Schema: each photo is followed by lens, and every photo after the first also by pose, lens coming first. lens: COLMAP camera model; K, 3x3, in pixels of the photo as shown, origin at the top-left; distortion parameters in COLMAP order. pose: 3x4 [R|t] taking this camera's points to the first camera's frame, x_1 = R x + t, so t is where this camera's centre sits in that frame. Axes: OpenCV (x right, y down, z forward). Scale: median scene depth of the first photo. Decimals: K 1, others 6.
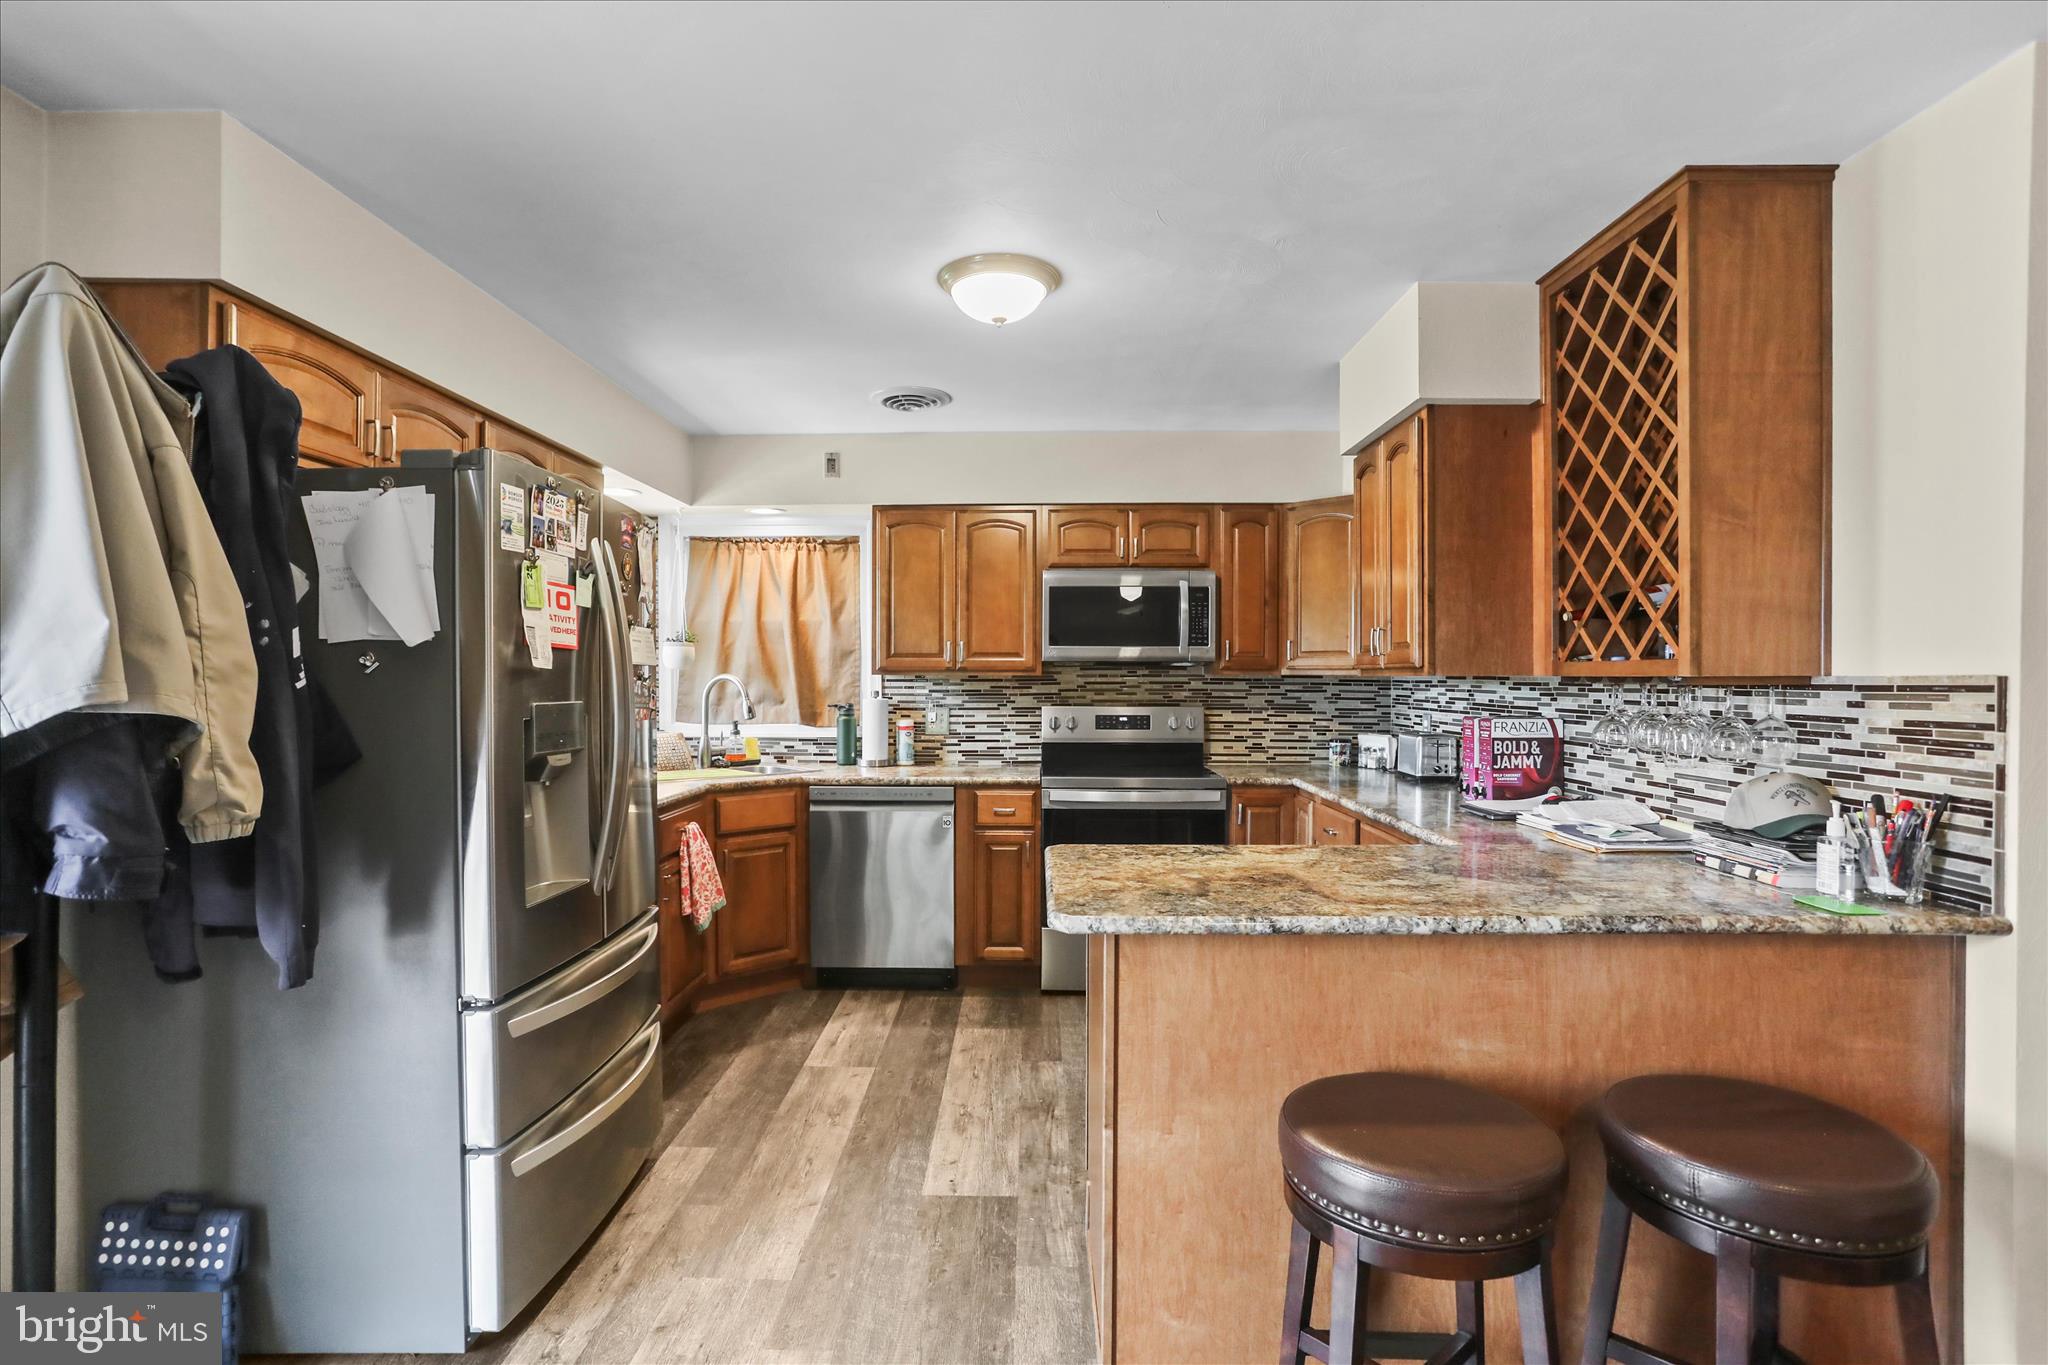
lens RADIAL K [[1005.0, 0, 1013.4], [0, 1005.0, 687.3], [0, 0, 1]] dist [-0.047321, 0.021681]
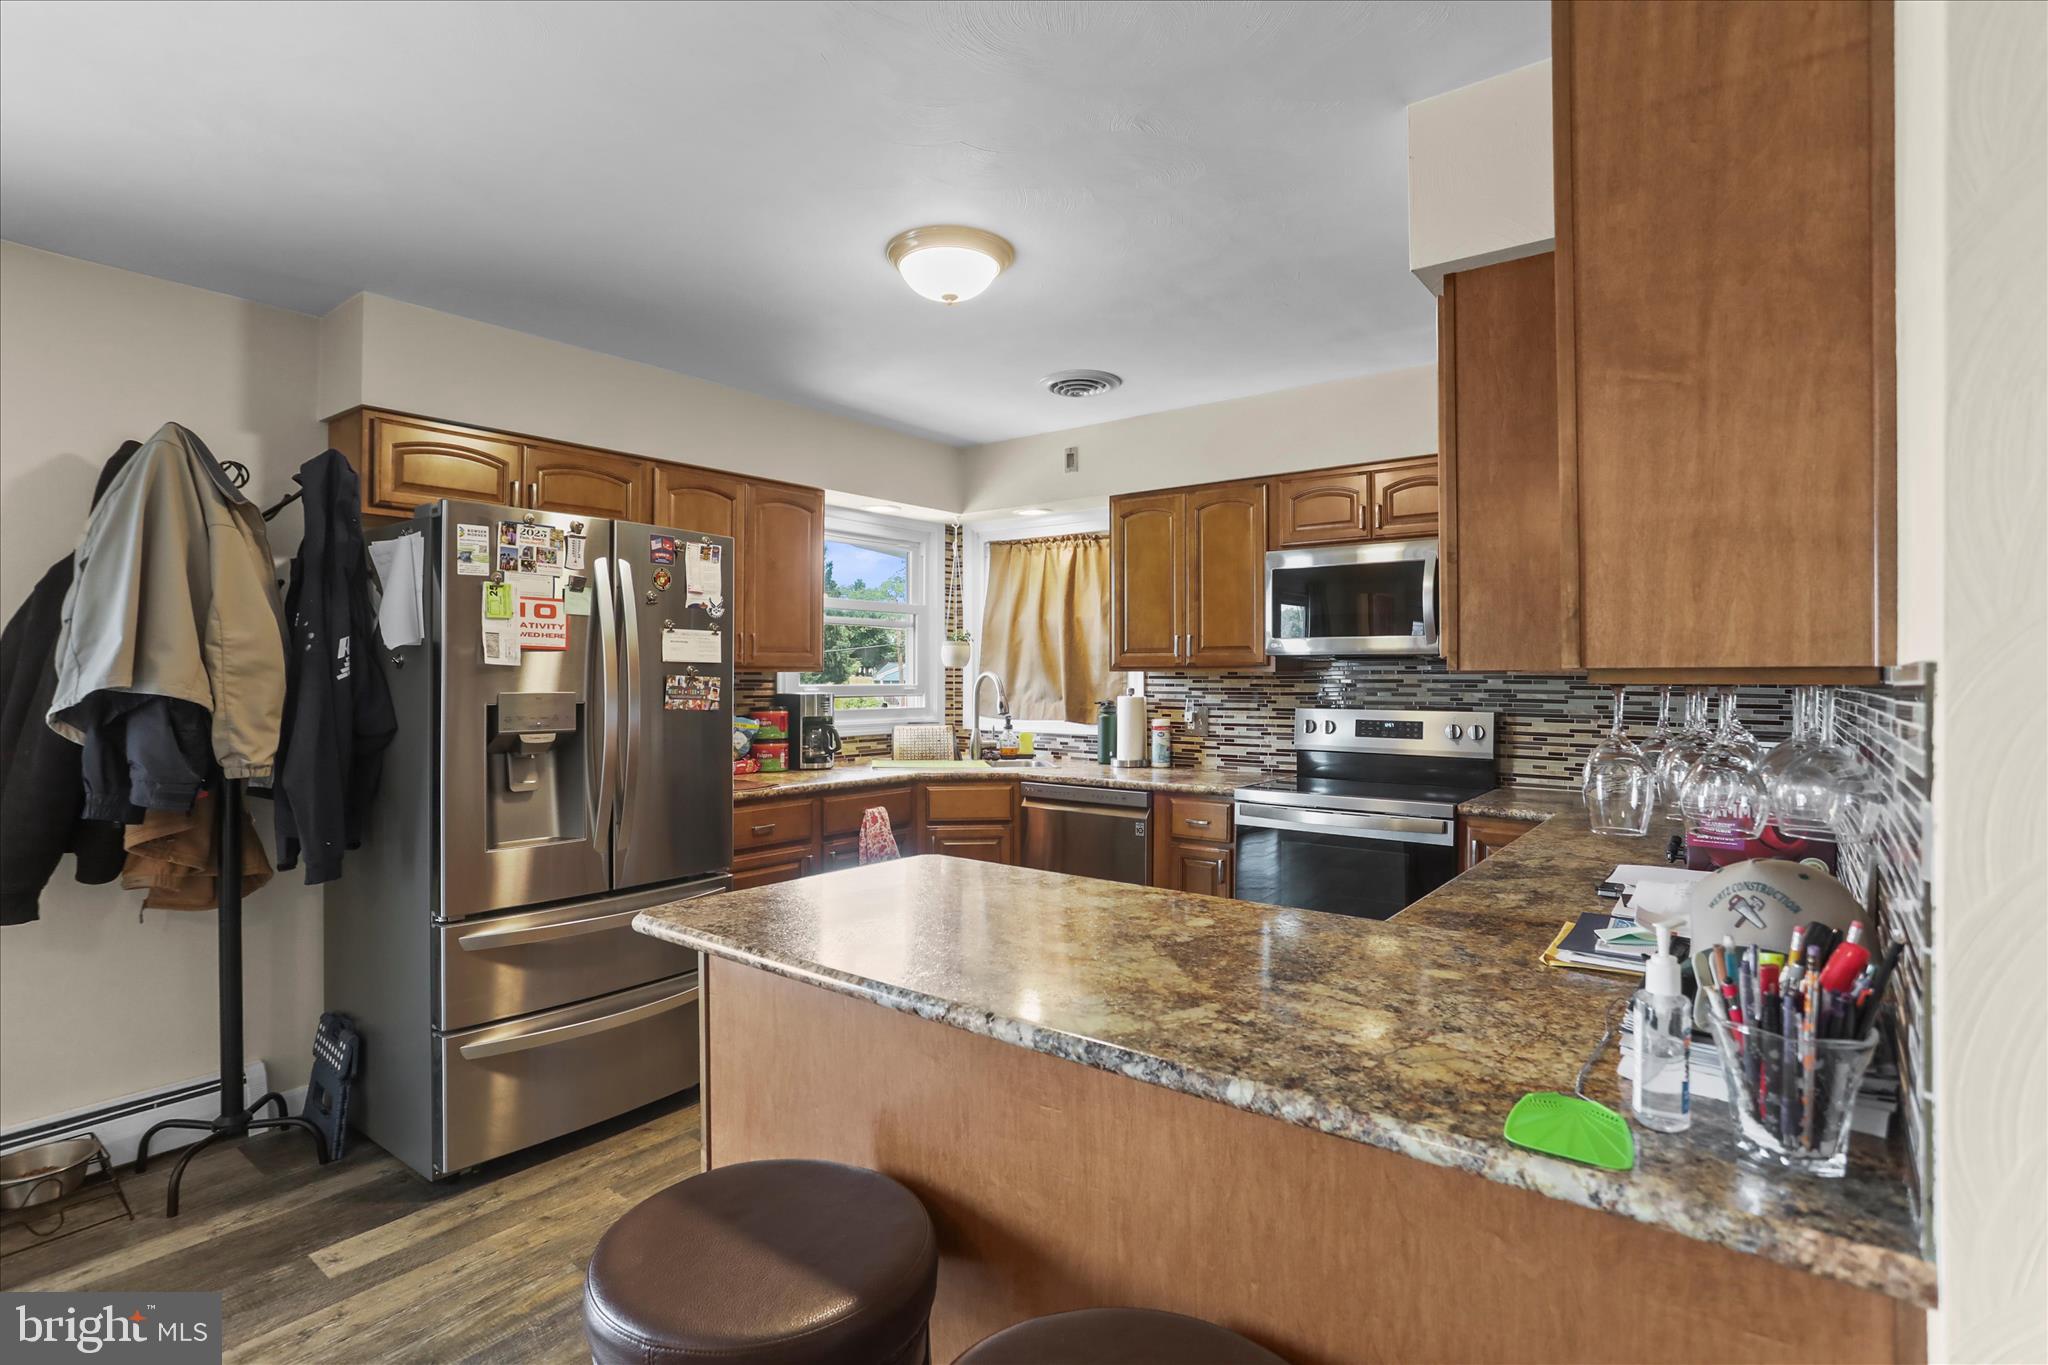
lens RADIAL K [[1005.0, 0, 1022.3], [0, 1005.0, 674.3], [0, 0, 1]] dist [-0.047321, 0.021681]
pose [[0.797786, 0.000193, -0.602941, 0.502962], [-0.007047, 0.999935, -0.009005, -0.000438], [0.602900, 0.011433, 0.797735, 0.237717]]
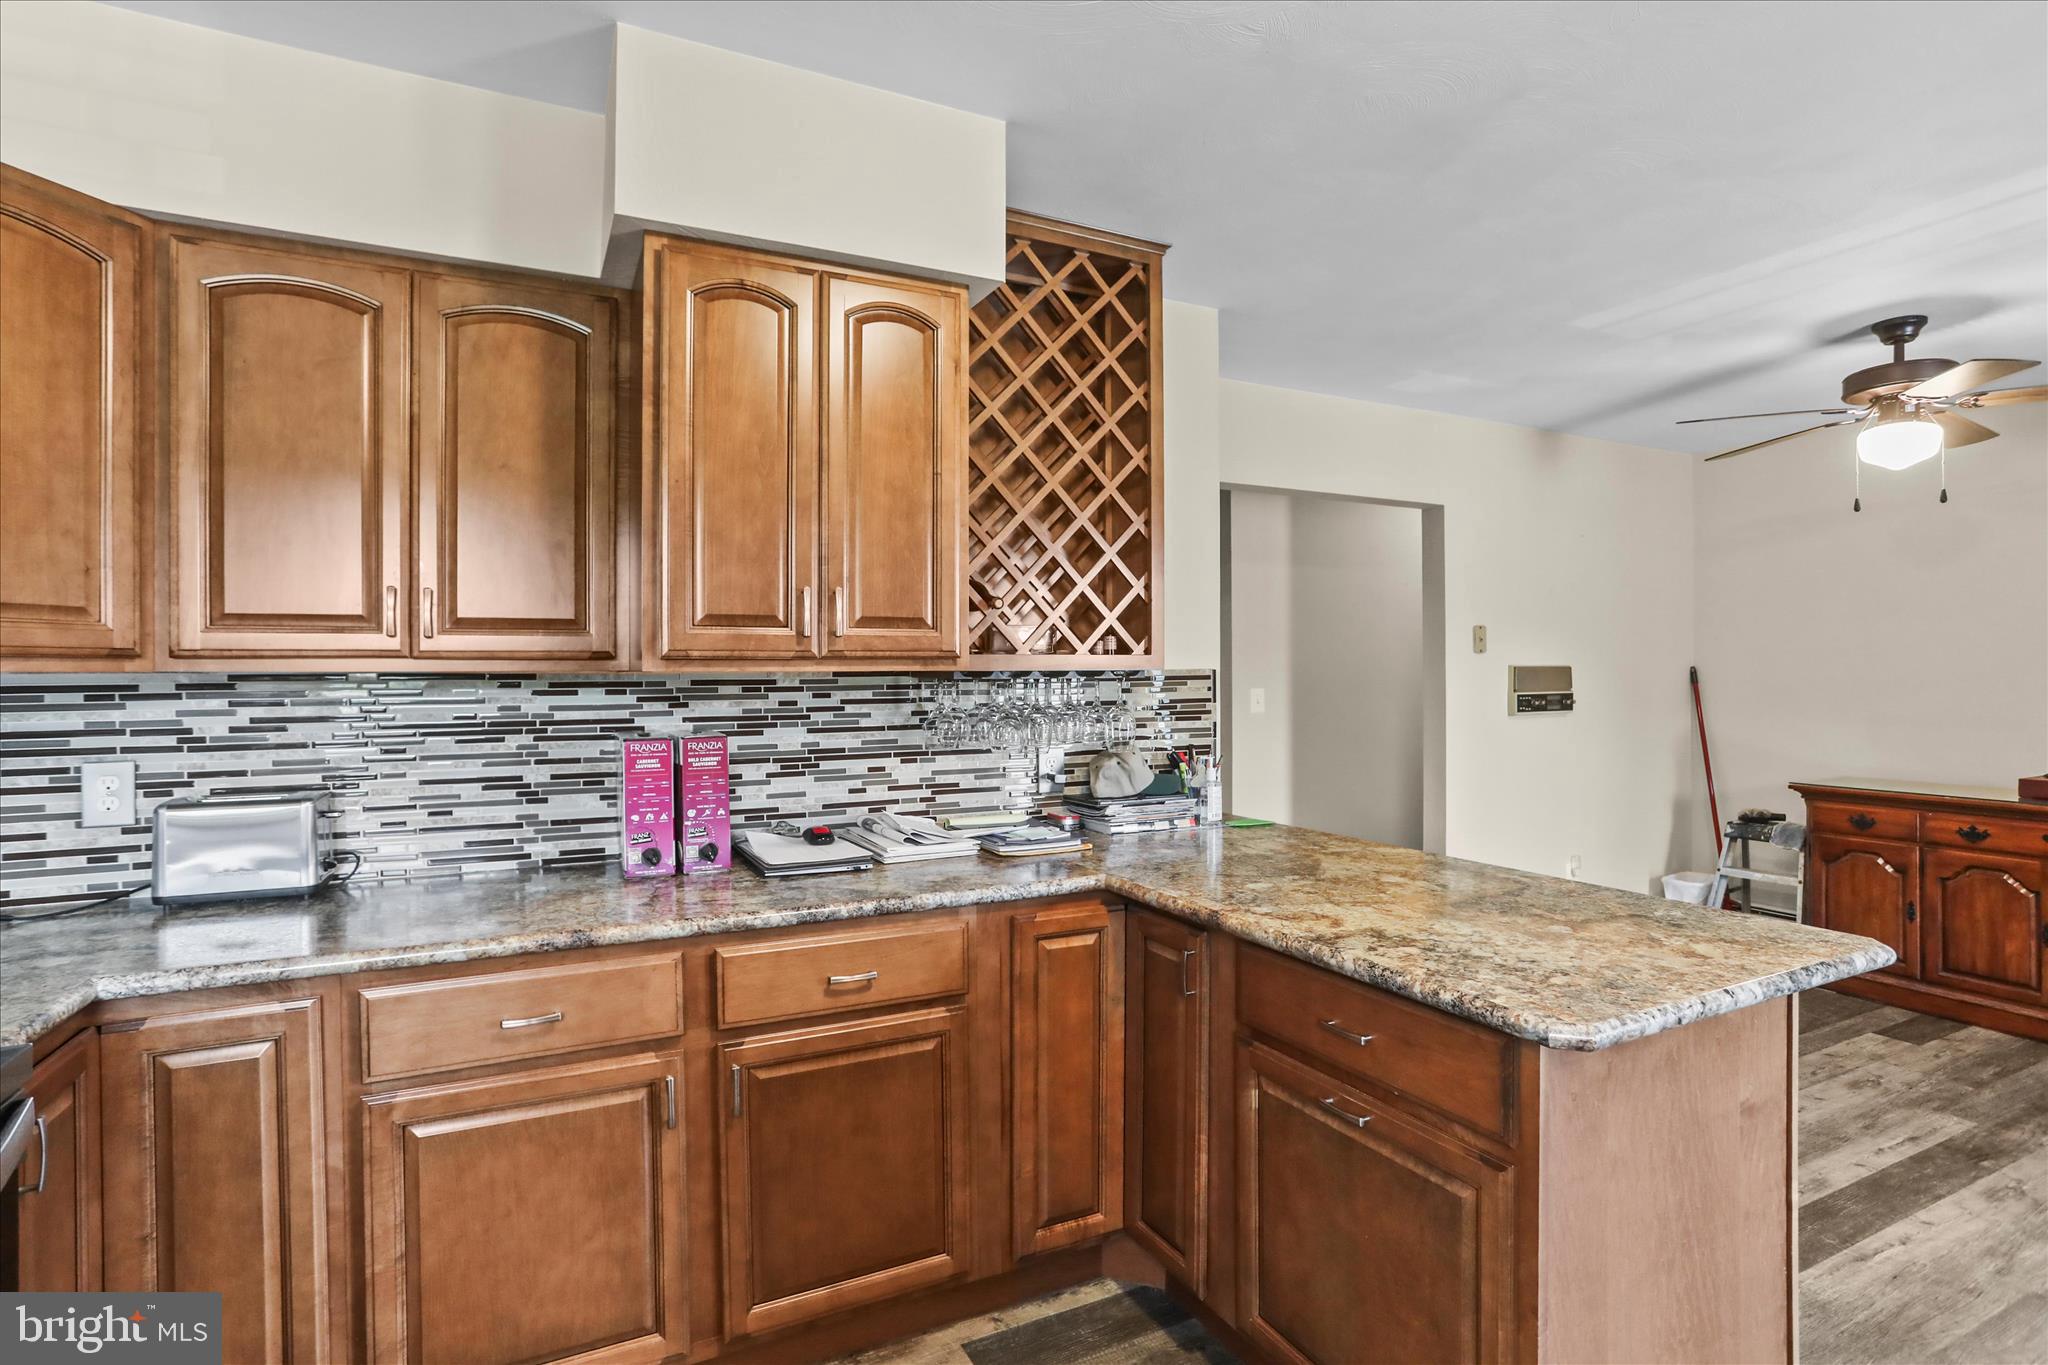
lens RADIAL K [[1005.0, 0, 1023.0], [0, 1005.0, 665.5], [0, 0, 1]] dist [-0.047321, 0.021681]
pose [[-0.456987, 0.006047, 0.889453, -0.194131], [0.014358, 0.999897, 0.000579, -0.012507], [-0.889358, 0.013035, -0.457026, 1.071252]]
